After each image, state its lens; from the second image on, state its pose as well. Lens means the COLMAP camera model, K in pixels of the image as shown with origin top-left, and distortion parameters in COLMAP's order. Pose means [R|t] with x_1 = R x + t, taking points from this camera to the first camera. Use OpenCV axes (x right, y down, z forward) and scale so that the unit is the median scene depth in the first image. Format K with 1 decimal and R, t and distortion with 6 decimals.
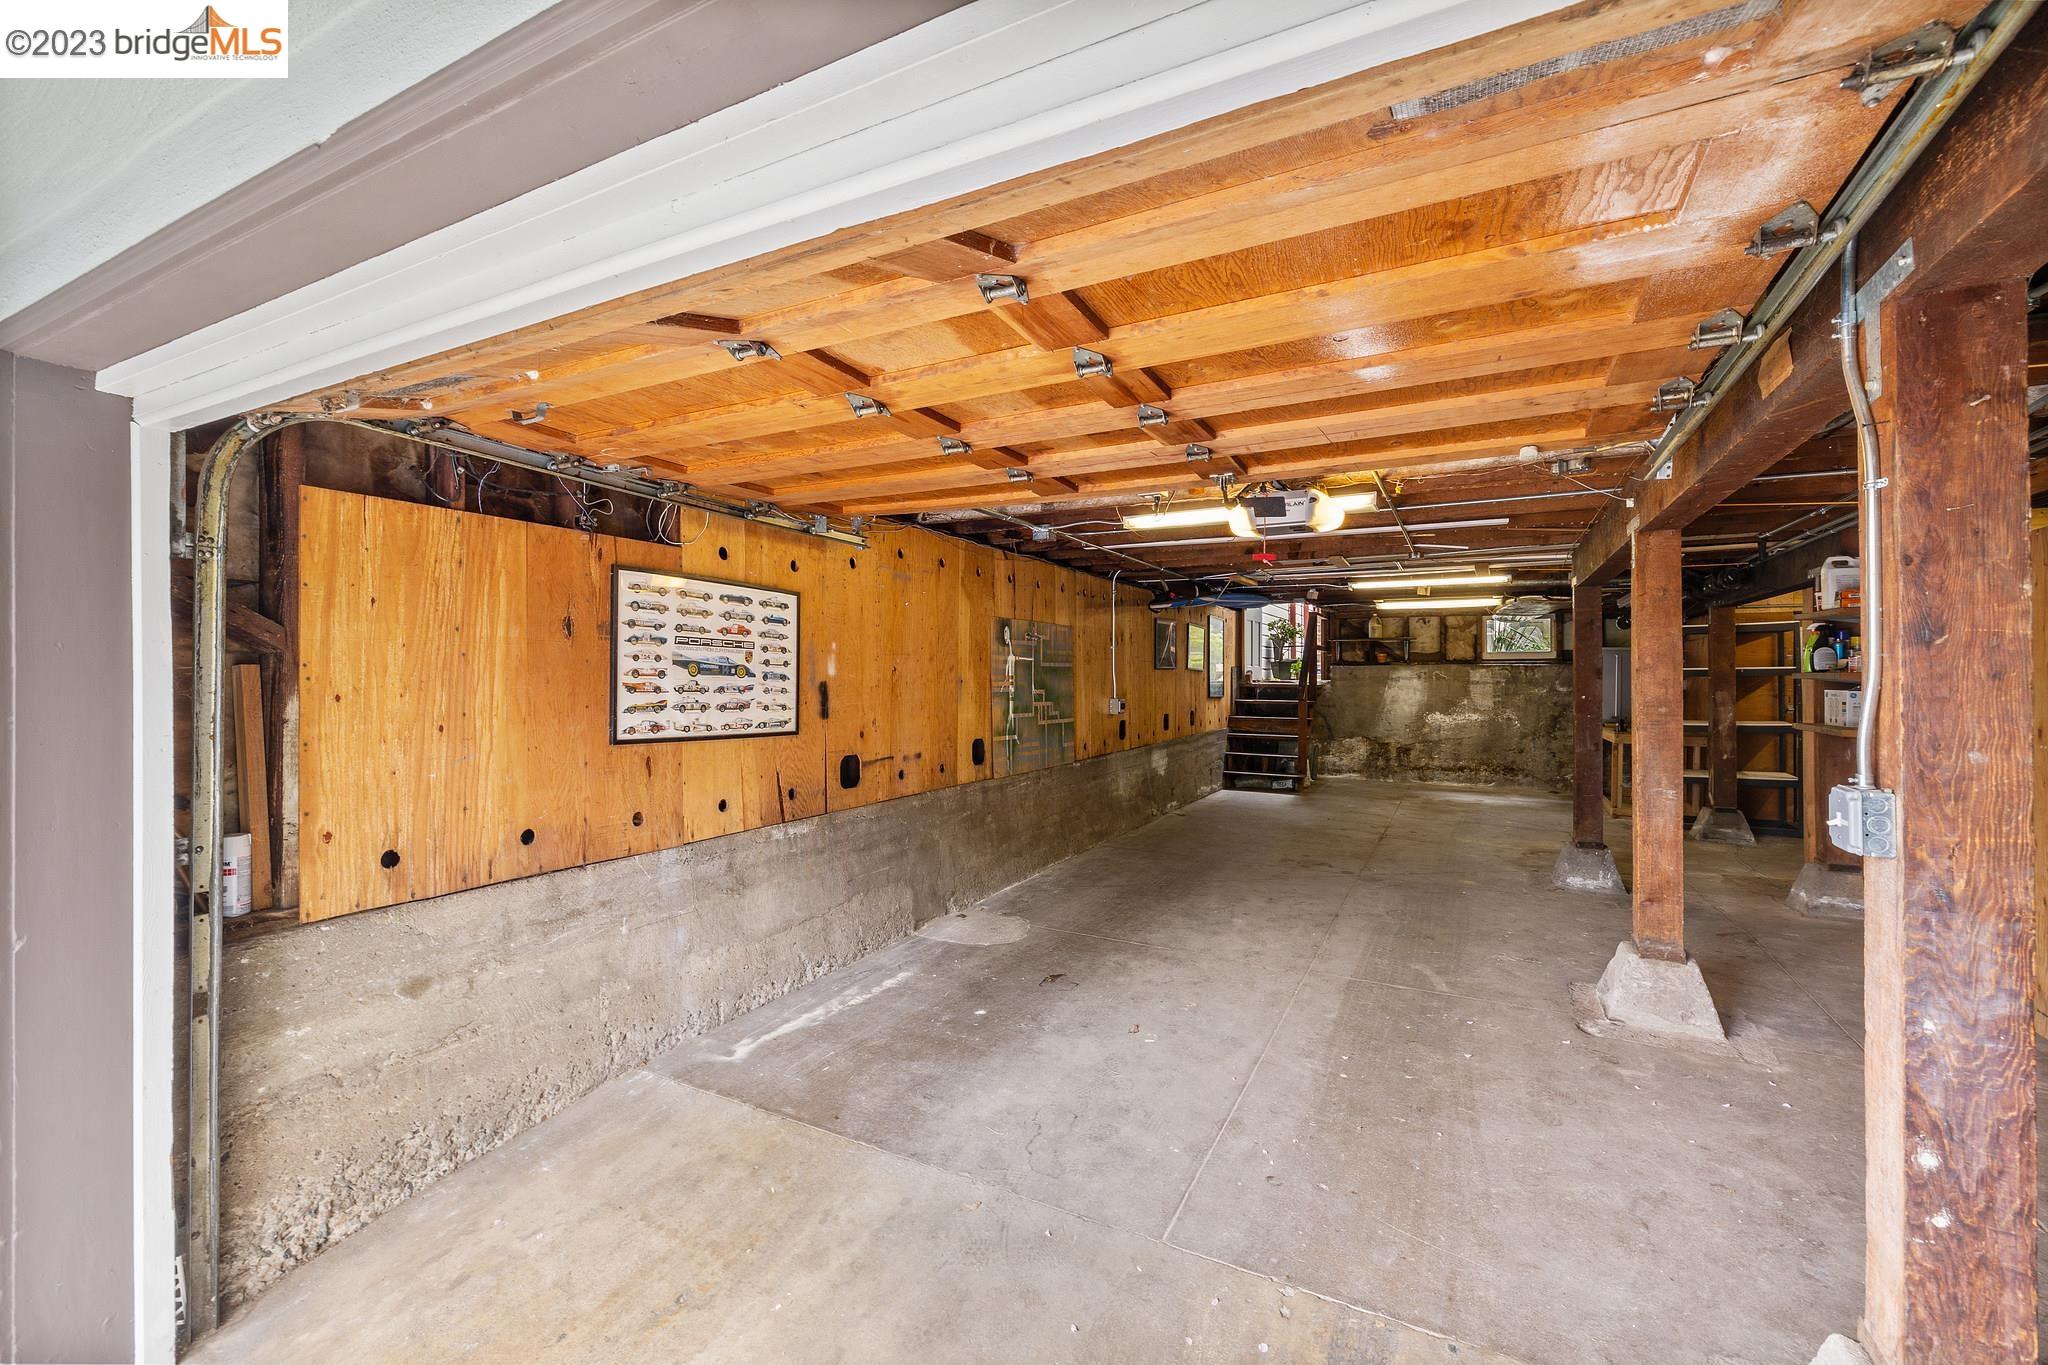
lens RADIAL K [[861.7, 0, 1018.4], [0, 861.7, 673.8], [0, 0, 1]] dist [-0.000768, -0.000035]
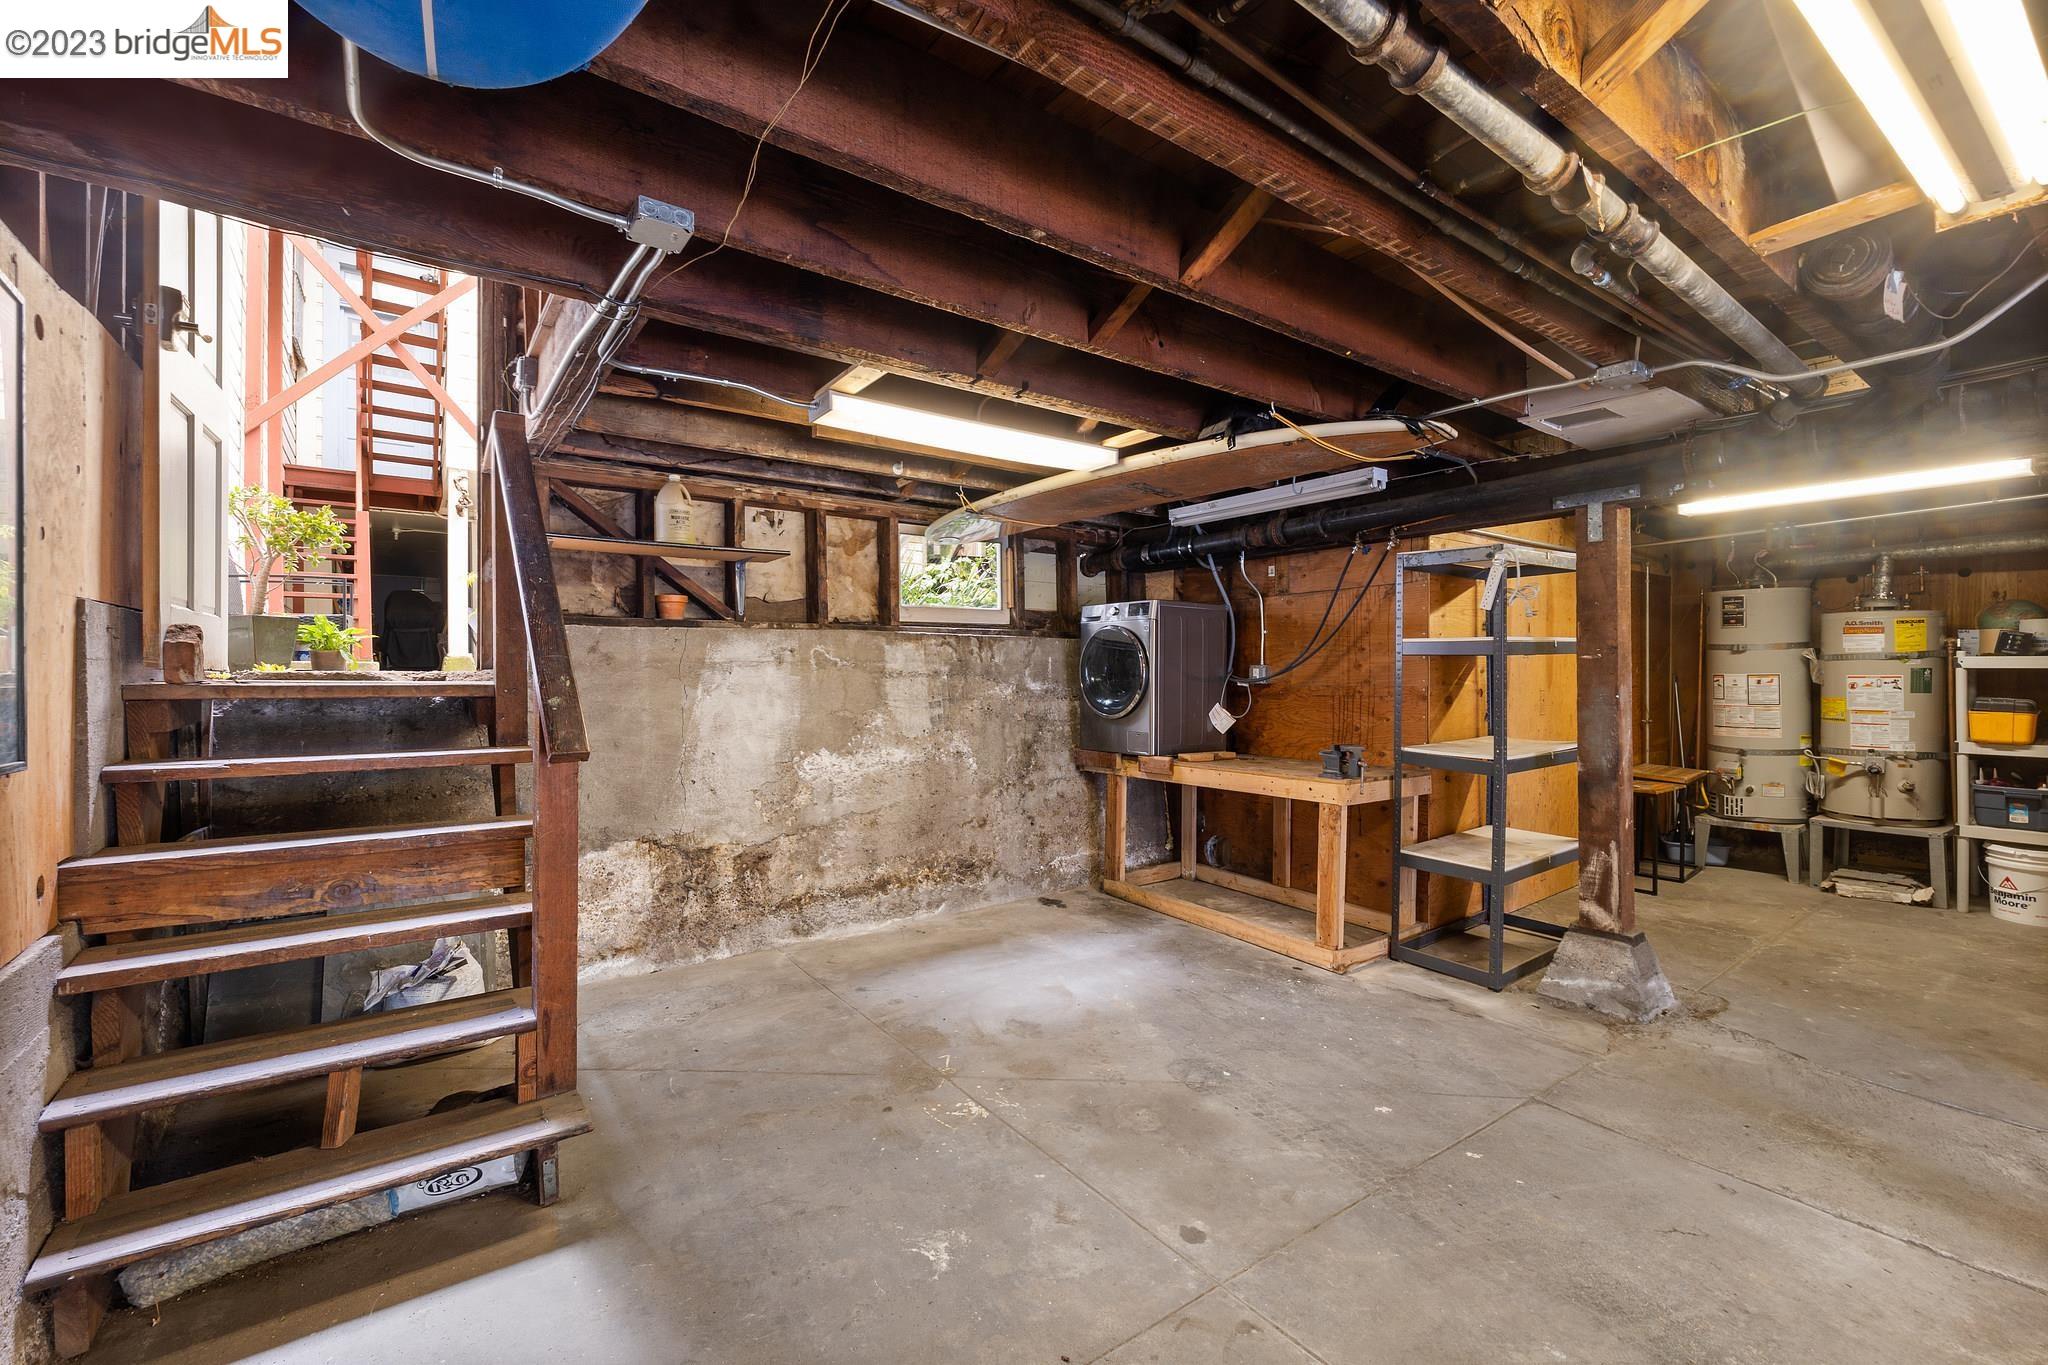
lens RADIAL K [[861.7, 0, 1018.4], [0, 861.7, 673.8], [0, 0, 1]] dist [-0.000768, -0.000035]
pose [[0.445664, -0.009248, 0.895152, 0.173779], [-0.003339, 0.999923, 0.011993, 0.004623], [-0.895194, -0.008334, 0.445599, 0.745327]]
